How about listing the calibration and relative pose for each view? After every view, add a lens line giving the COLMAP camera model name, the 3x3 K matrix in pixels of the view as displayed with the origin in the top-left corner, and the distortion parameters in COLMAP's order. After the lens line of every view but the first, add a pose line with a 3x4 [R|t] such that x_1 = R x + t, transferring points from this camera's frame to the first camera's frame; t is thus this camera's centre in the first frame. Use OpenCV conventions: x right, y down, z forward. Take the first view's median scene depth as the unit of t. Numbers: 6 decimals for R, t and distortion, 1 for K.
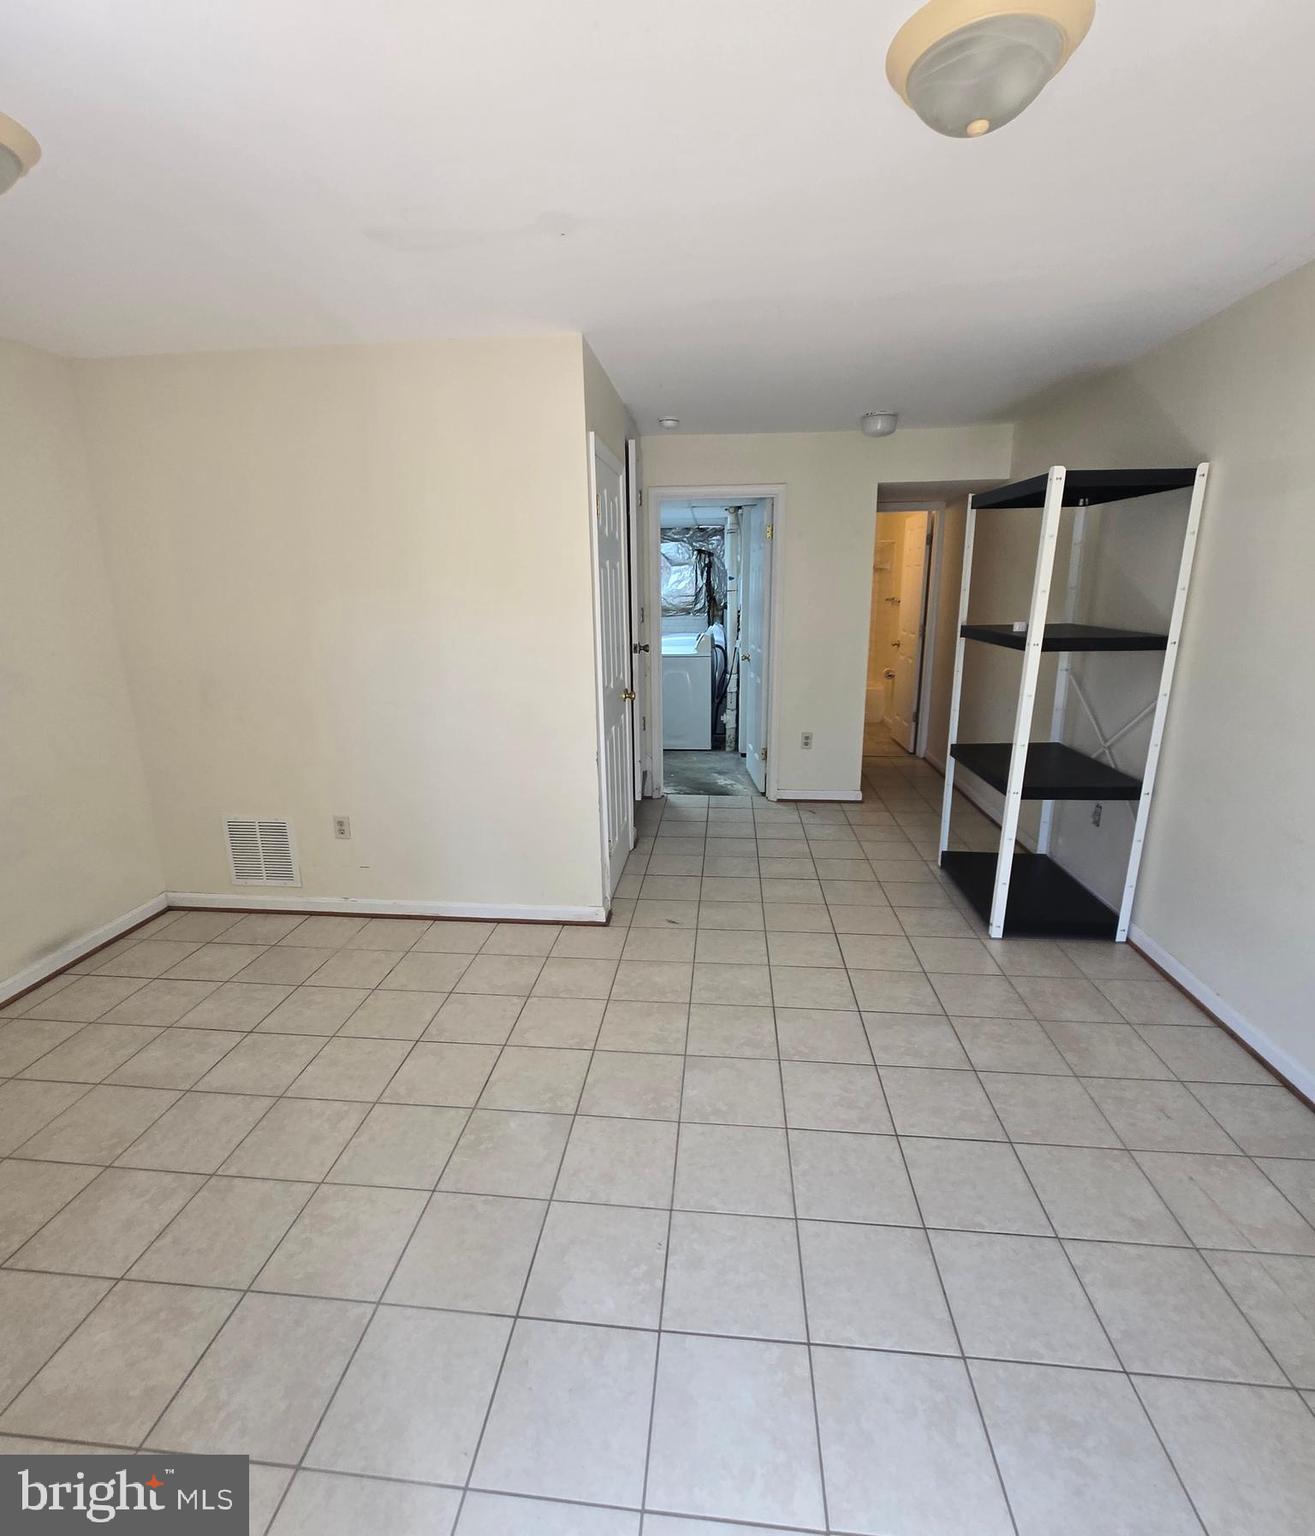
lens RADIAL K [[727.6, 0, 657.5], [0, 727.6, 768.0], [0, 0, 1]] dist [-0.004099, -0.000911]
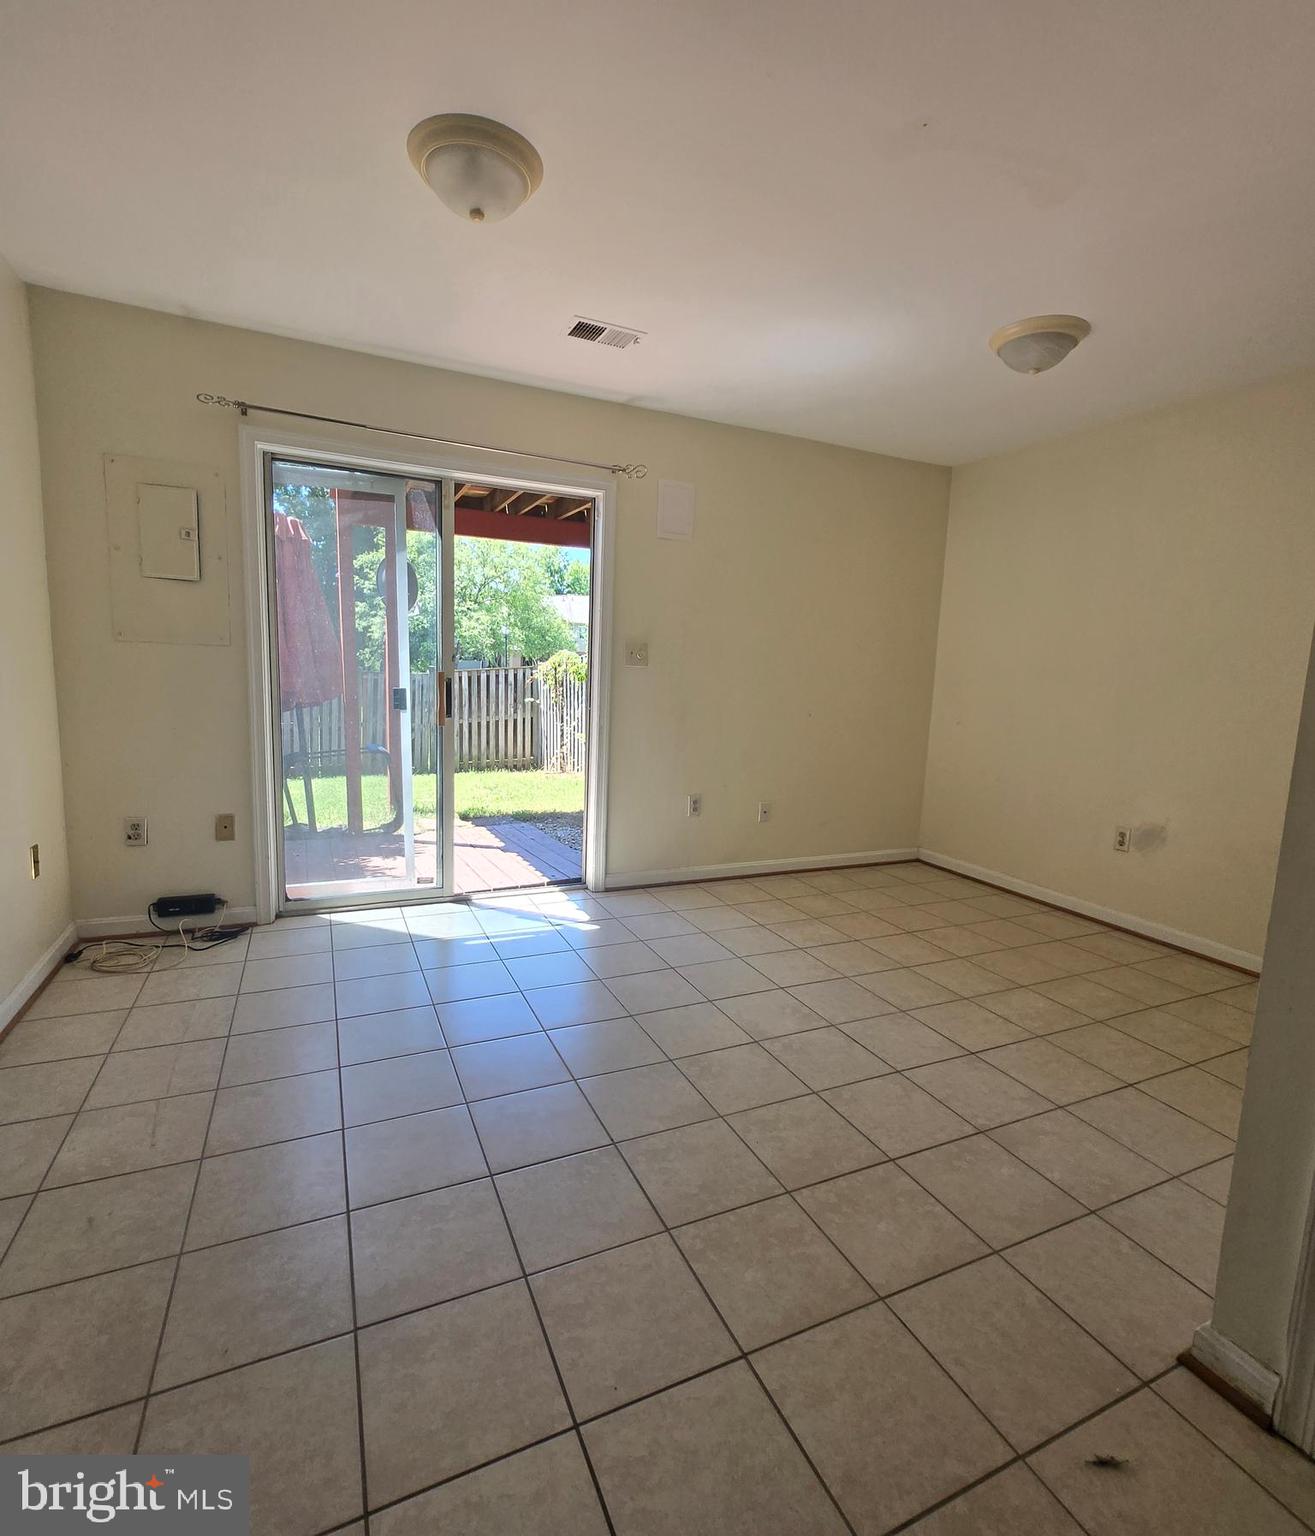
lens RADIAL K [[735.1, 0, 652.1], [0, 735.1, 765.4], [0, 0, 1]] dist [0.002305, 0.000423]
pose [[-0.868142, 0.044718, -0.494297, 0.465042], [-0.144864, 0.929735, 0.338538, -0.222430], [0.474703, 0.365505, -0.800664, 1.393036]]
